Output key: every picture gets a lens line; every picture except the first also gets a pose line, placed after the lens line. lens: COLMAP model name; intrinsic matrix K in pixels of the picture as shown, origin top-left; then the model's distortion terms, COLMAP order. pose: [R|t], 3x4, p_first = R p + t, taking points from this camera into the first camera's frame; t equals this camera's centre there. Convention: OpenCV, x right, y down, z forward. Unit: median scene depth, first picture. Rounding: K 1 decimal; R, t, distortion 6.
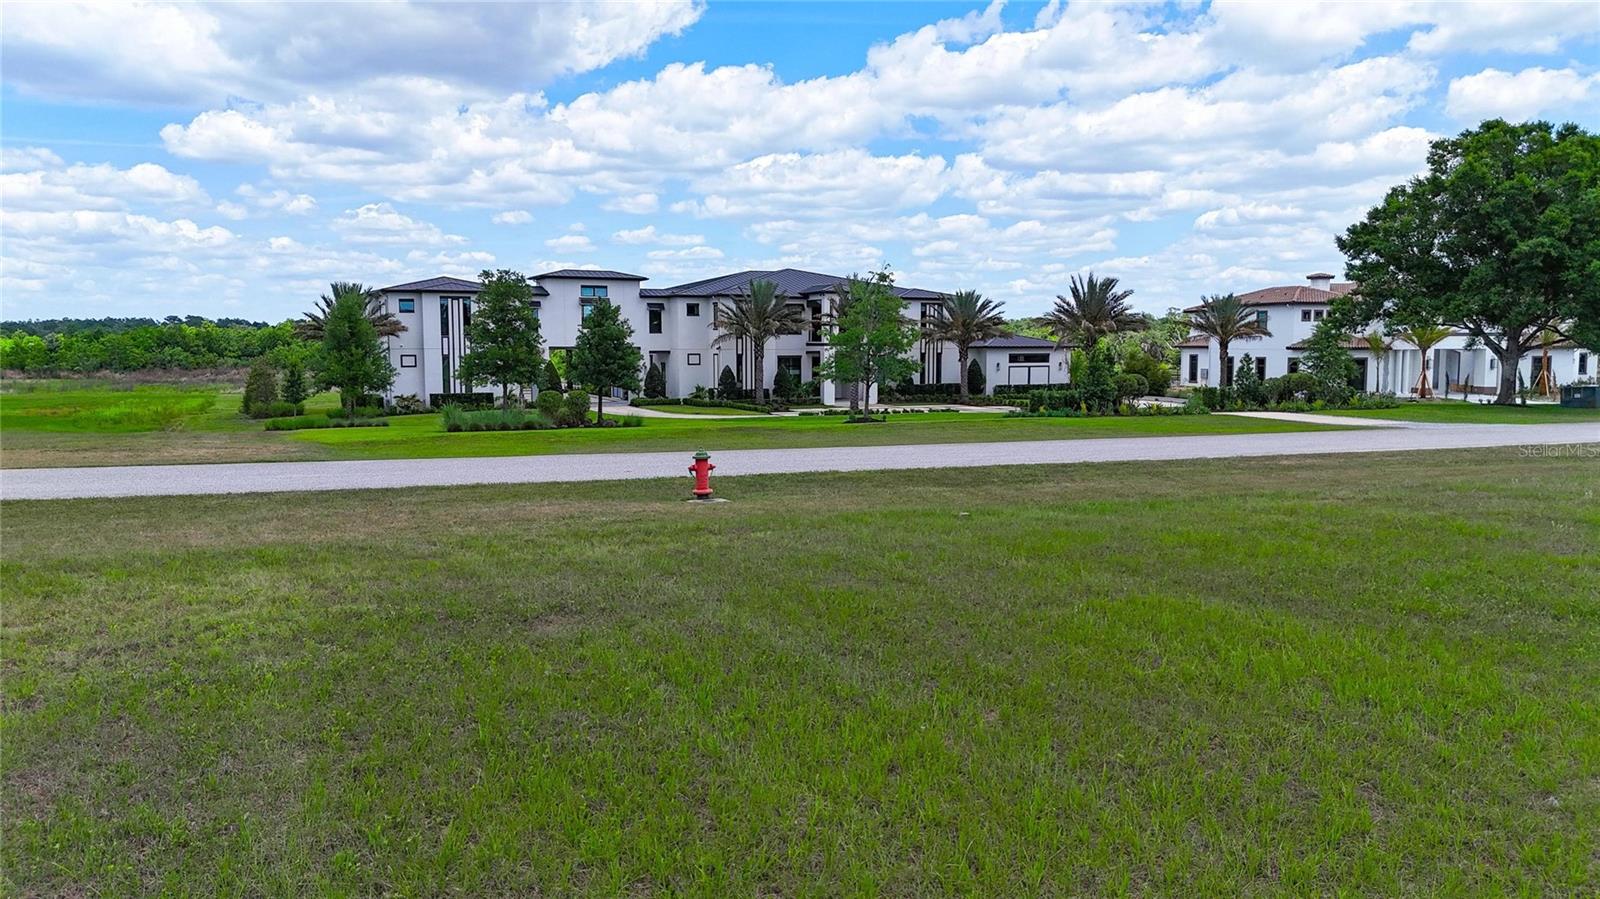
lens RADIAL K [[1129.7, 0, 800.0], [0, 1129.7, 449.5], [0, 0, 1]] dist [-0.004734, 0.035085]
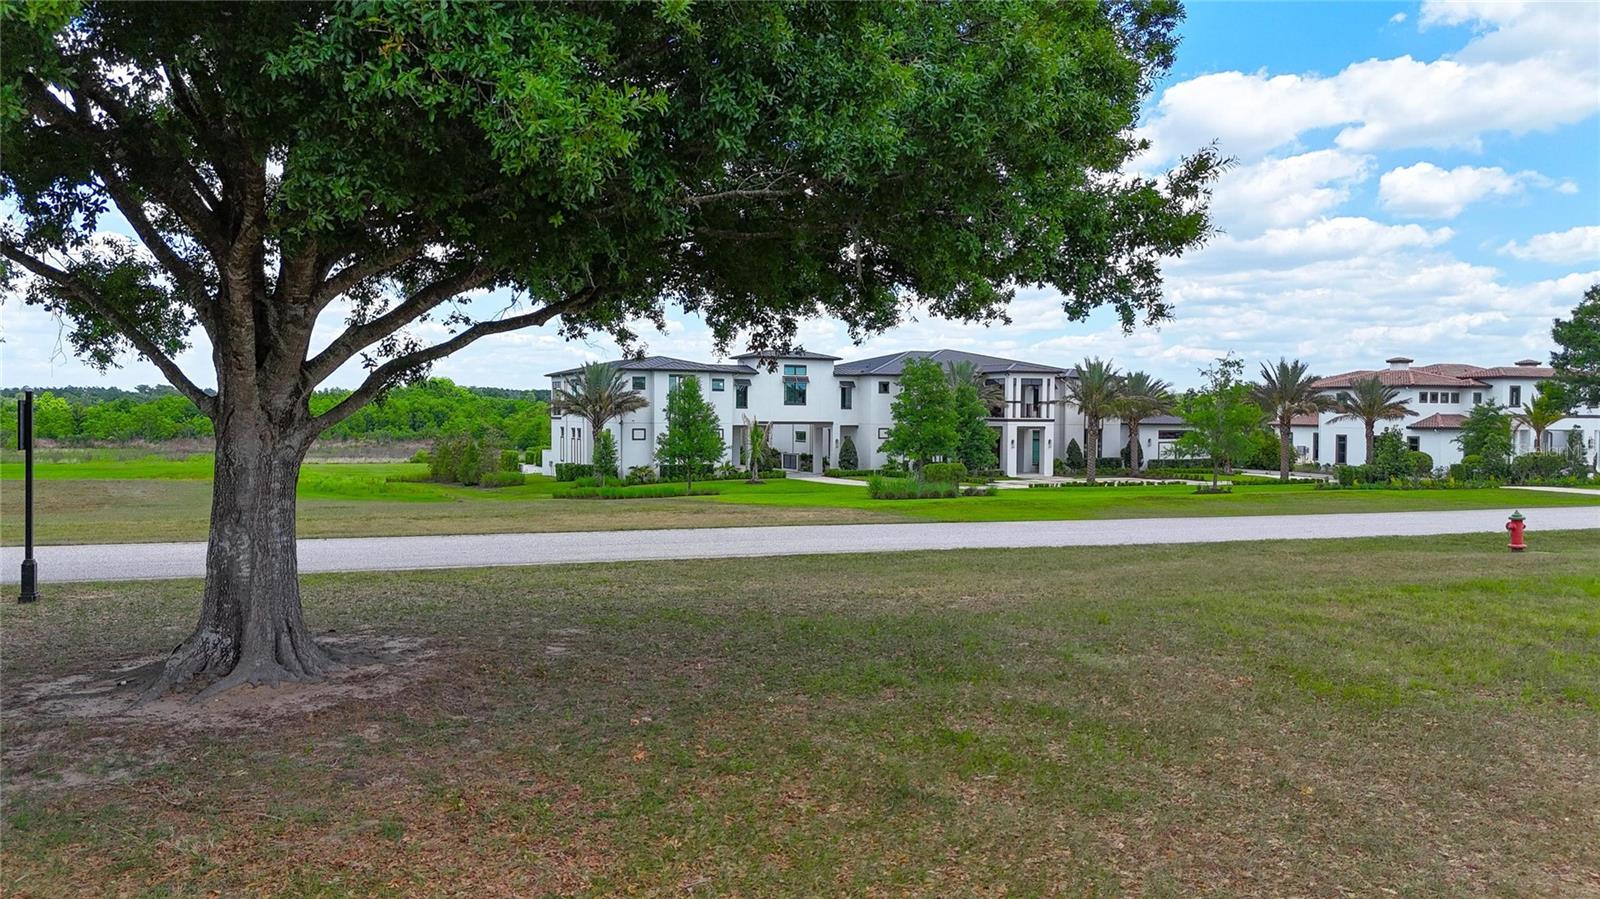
lens RADIAL K [[1128.6, 0, 800.6], [0, 1128.6, 431.3], [0, 0, 1]] dist [0.011517, 0.001744]
pose [[0.998775, 0.006473, 0.049054, -0.198522], [-0.002495, 0.996733, -0.080725, 0.003534], [-0.049416, 0.080504, 0.995529, -0.050086]]
